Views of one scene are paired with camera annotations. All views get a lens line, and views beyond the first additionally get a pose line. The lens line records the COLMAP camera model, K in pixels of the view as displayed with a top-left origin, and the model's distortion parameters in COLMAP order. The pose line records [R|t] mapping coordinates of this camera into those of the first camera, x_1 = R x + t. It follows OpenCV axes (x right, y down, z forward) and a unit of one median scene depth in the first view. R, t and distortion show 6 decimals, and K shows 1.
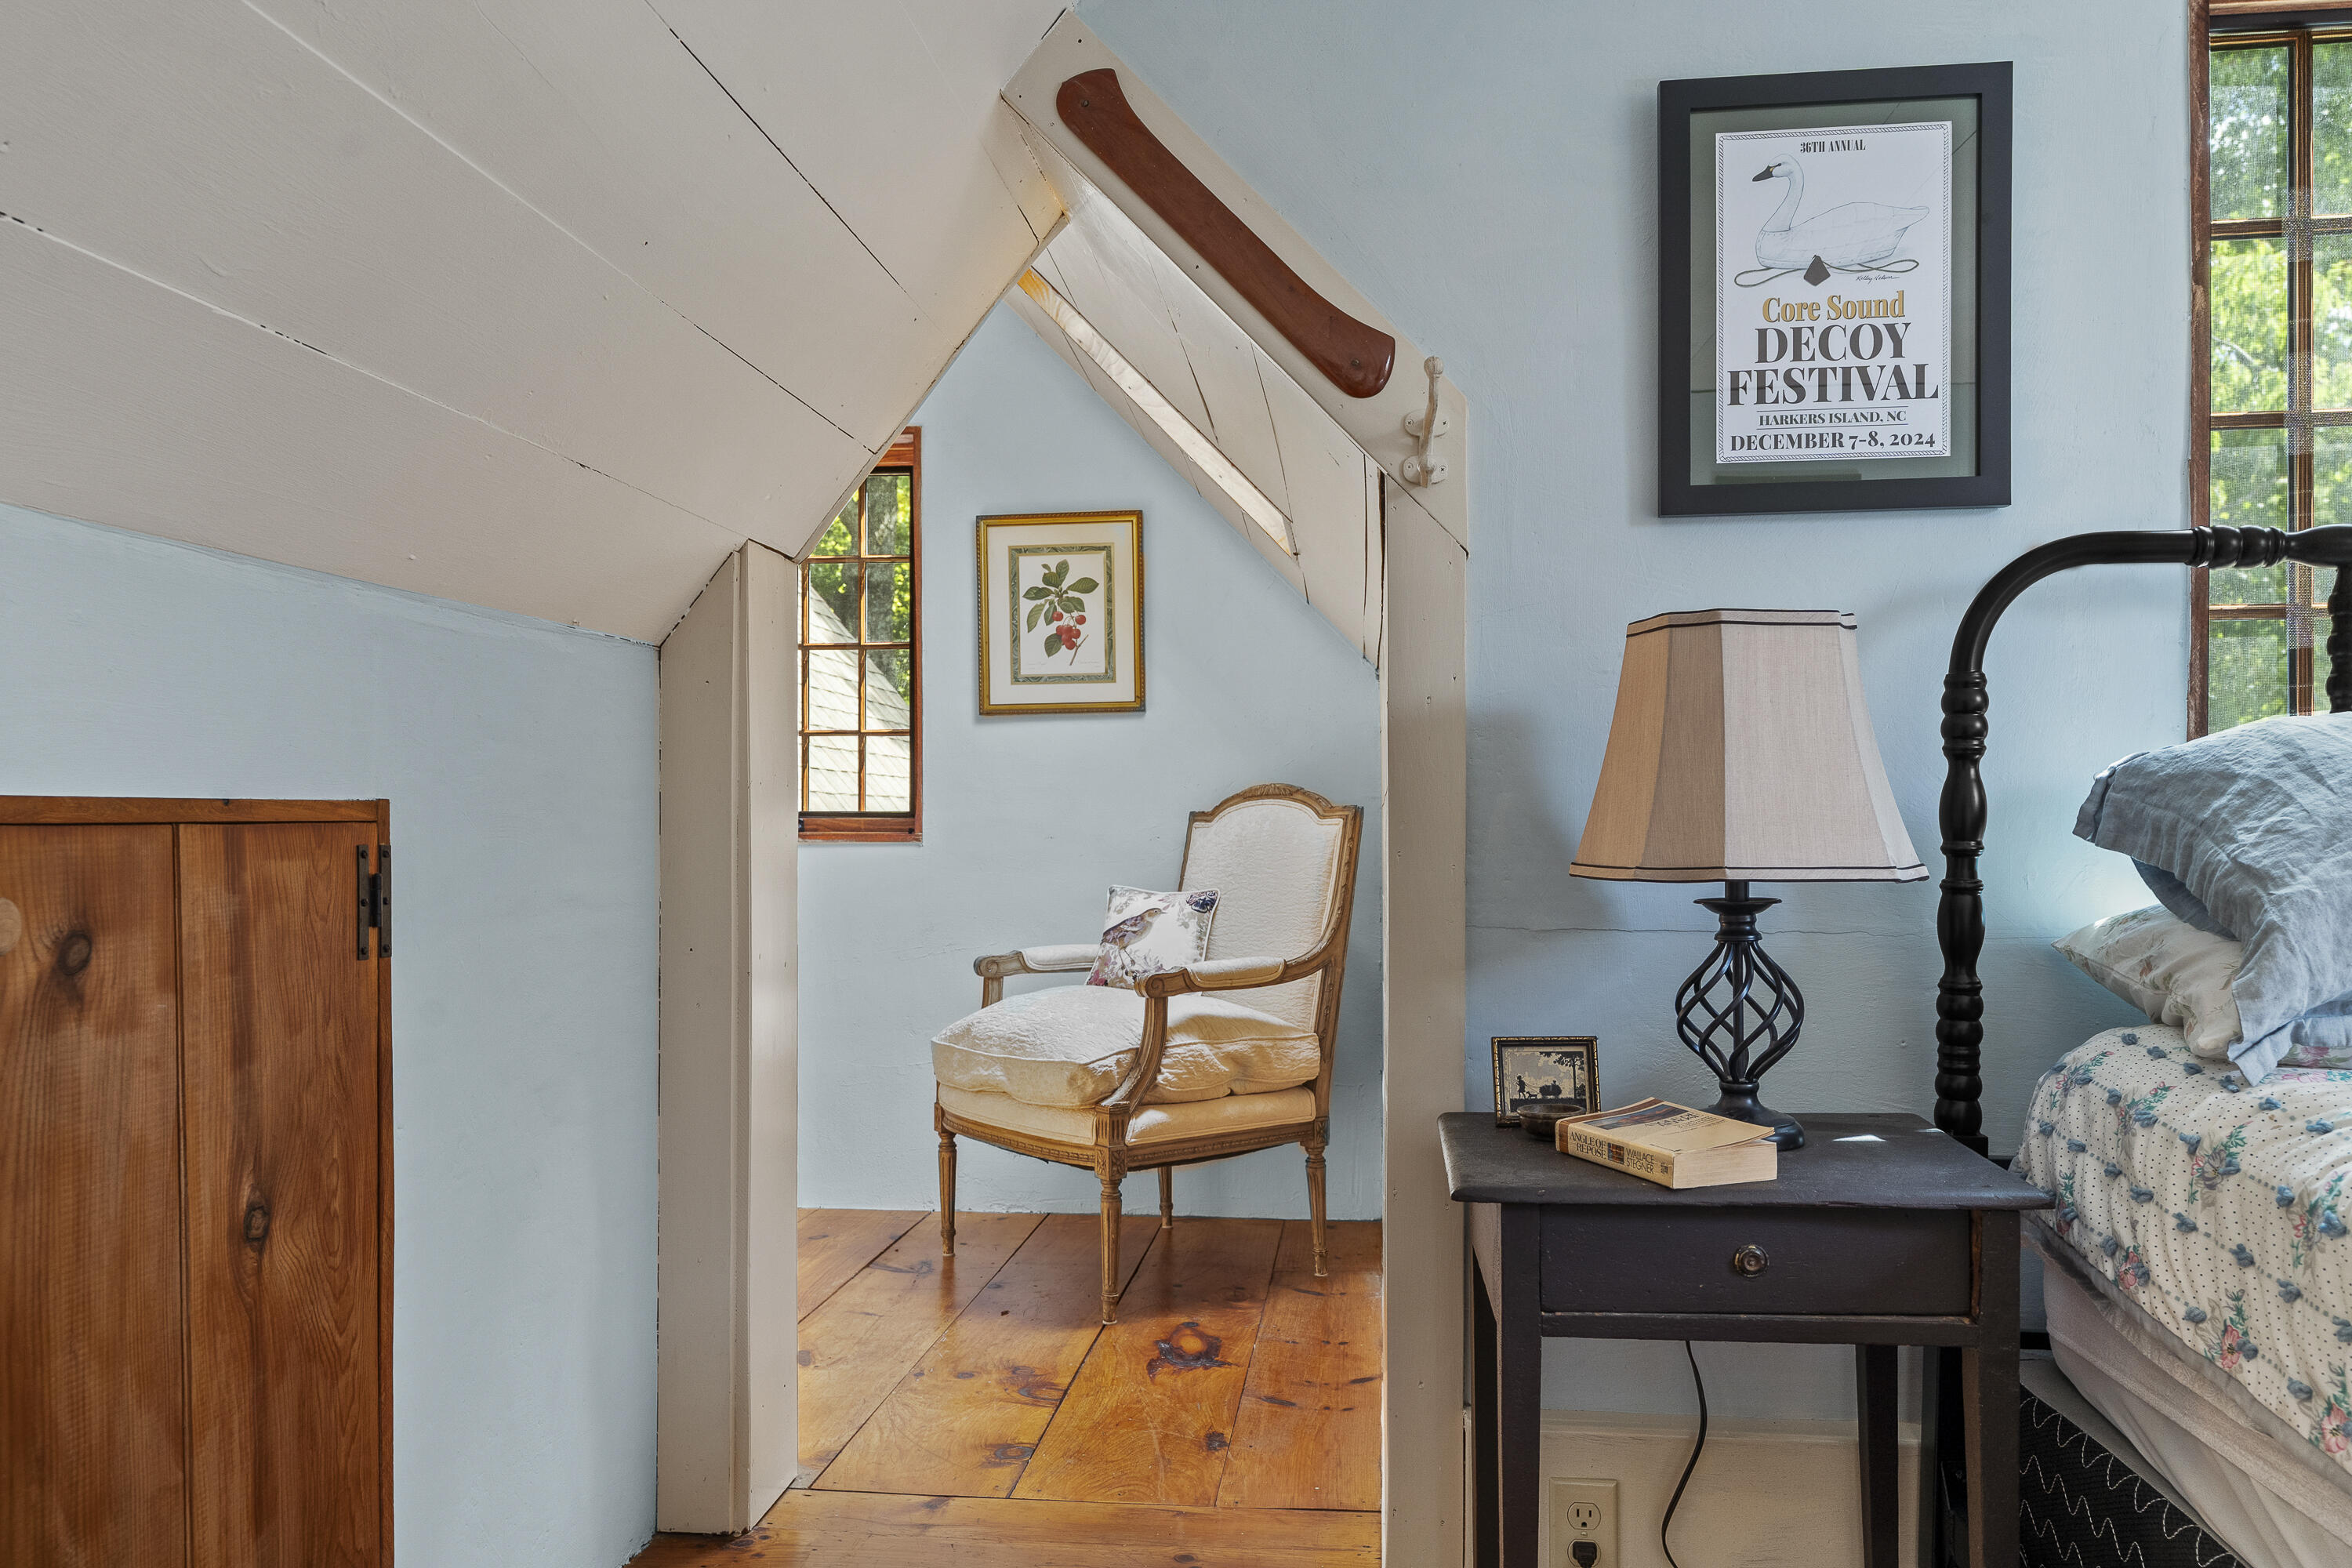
lens RADIAL K [[1765.0, 0, 1175.4], [0, 1765.0, 796.4], [0, 0, 1]] dist [-0.001321, -0.000077]
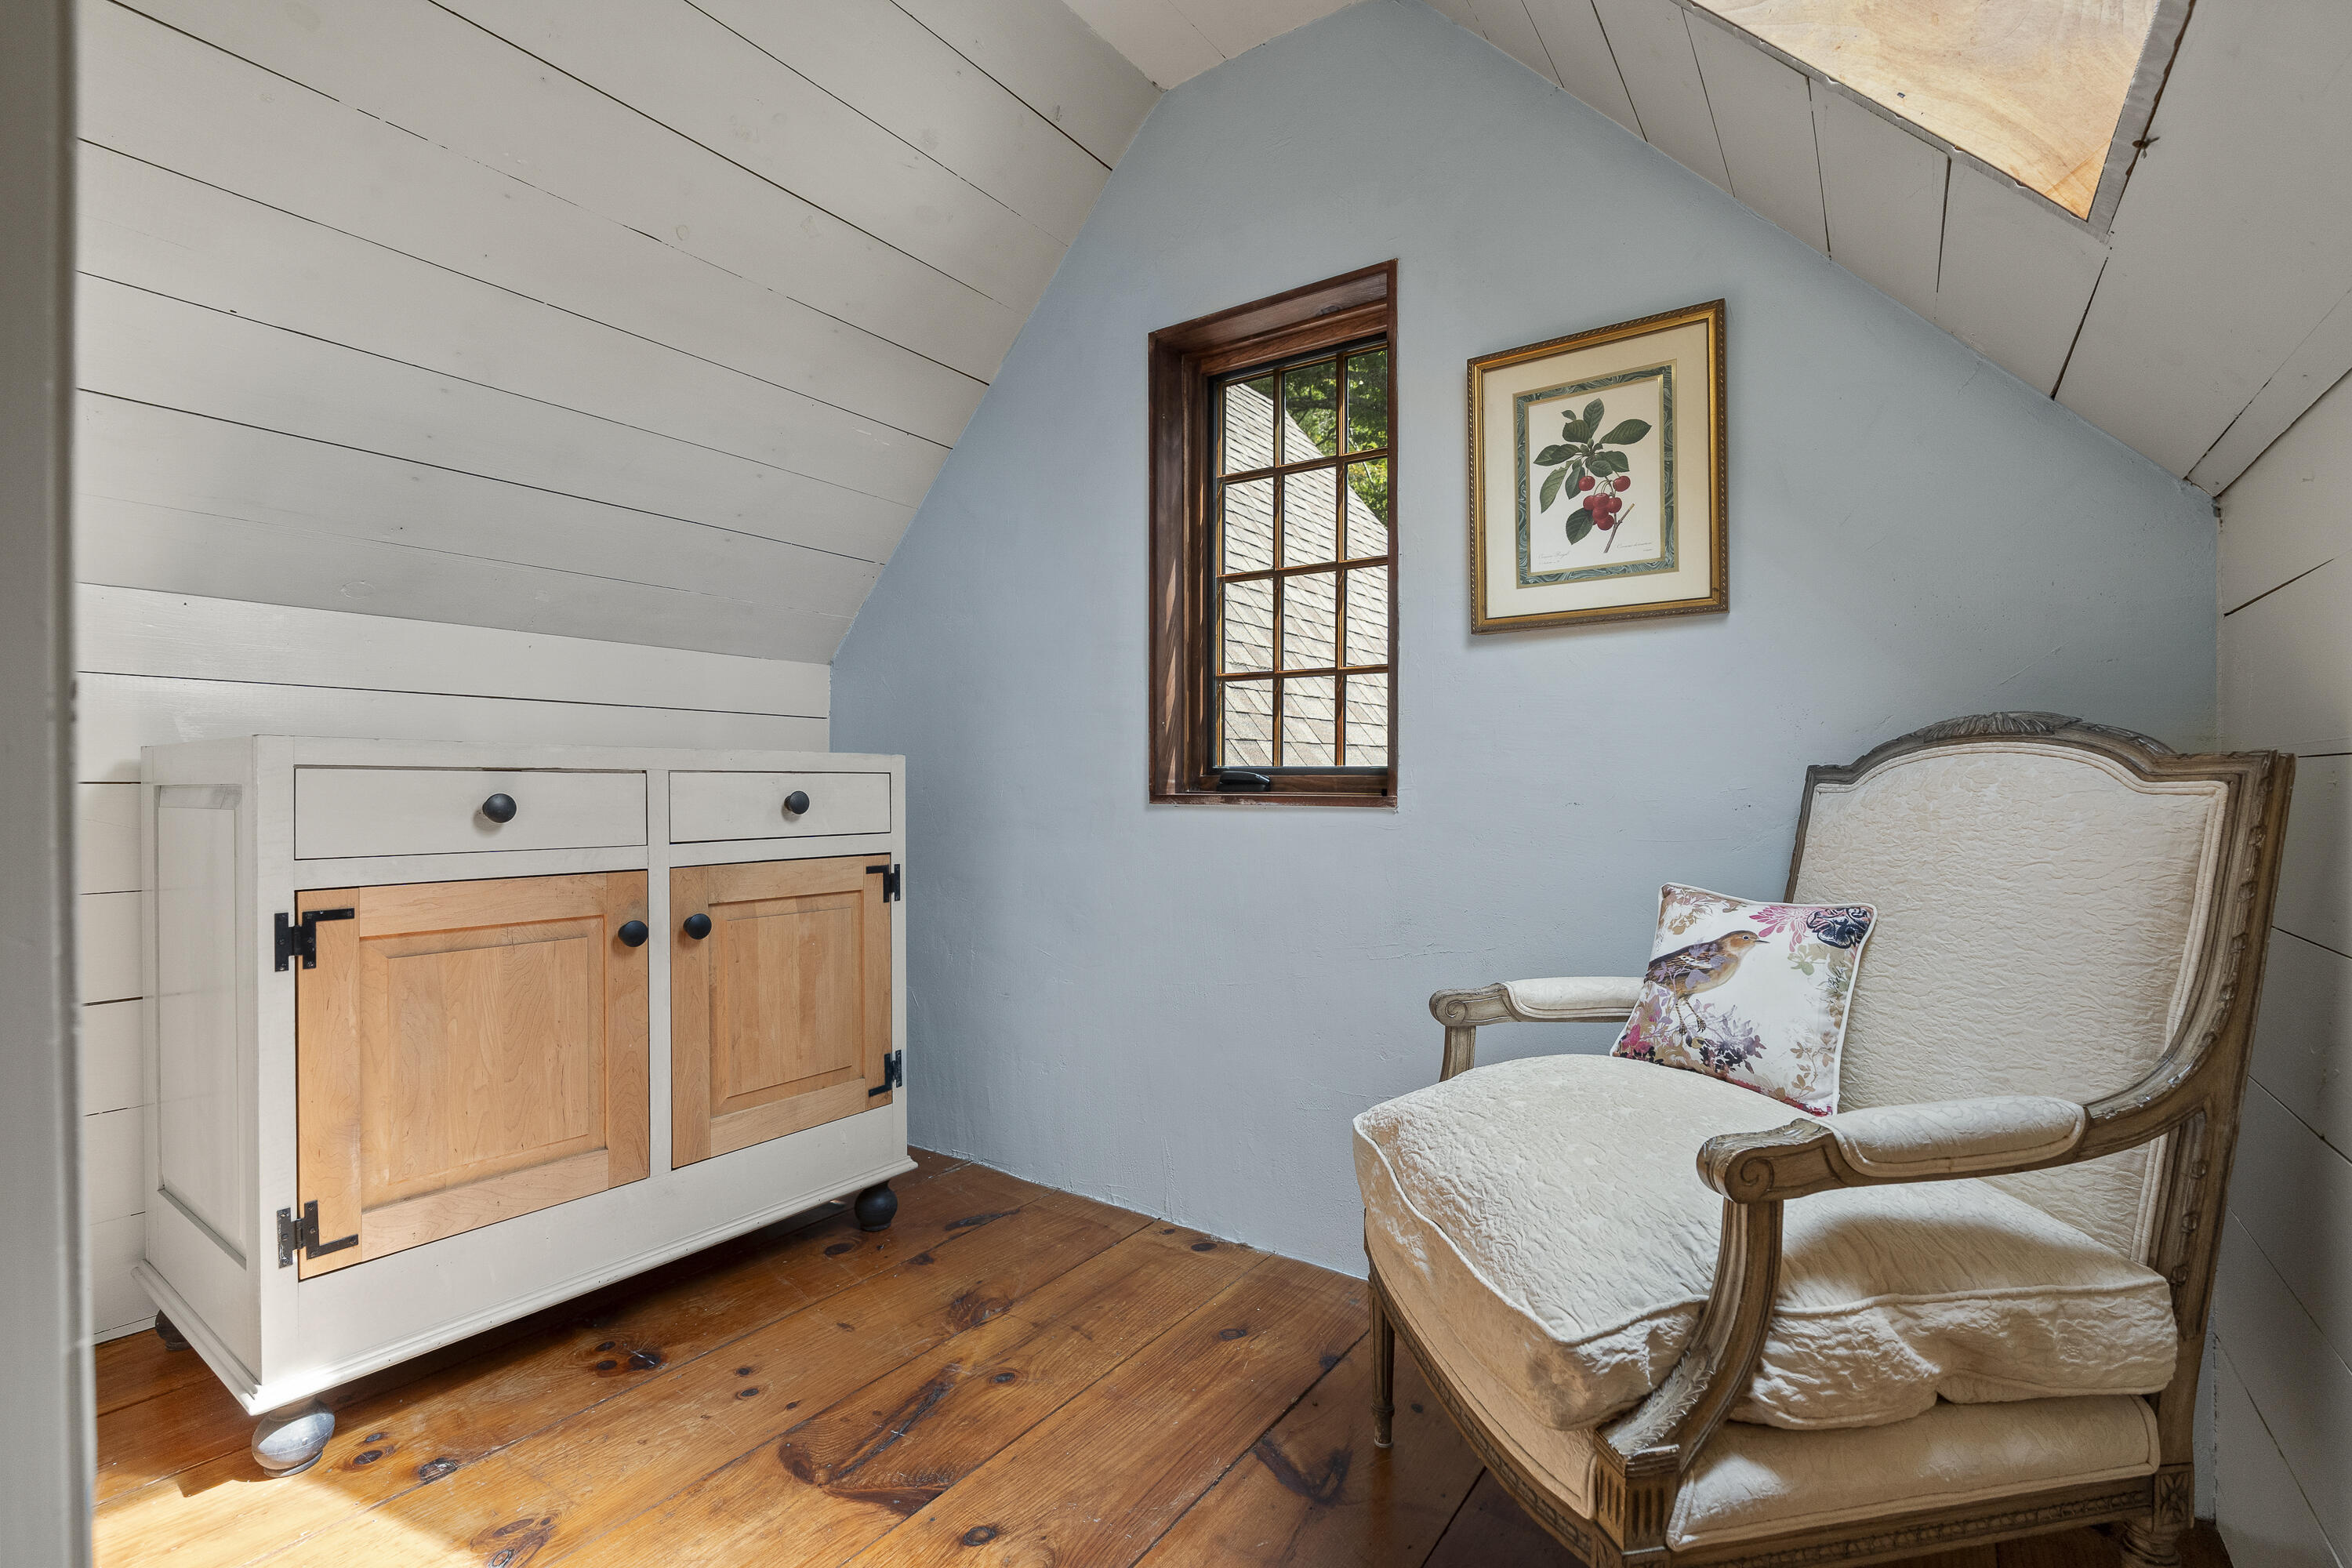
lens RADIAL K [[1068.7, 0, 1169.5], [0, 1068.7, 792.6], [0, 0, 1]] dist [-0.013766, 0.001787]
pose [[0.878501, 0.007551, -0.477681, -0.010754], [0.008272, 0.999485, 0.031011, 0.004756], [0.477669, -0.031194, 0.877986, 0.594992]]
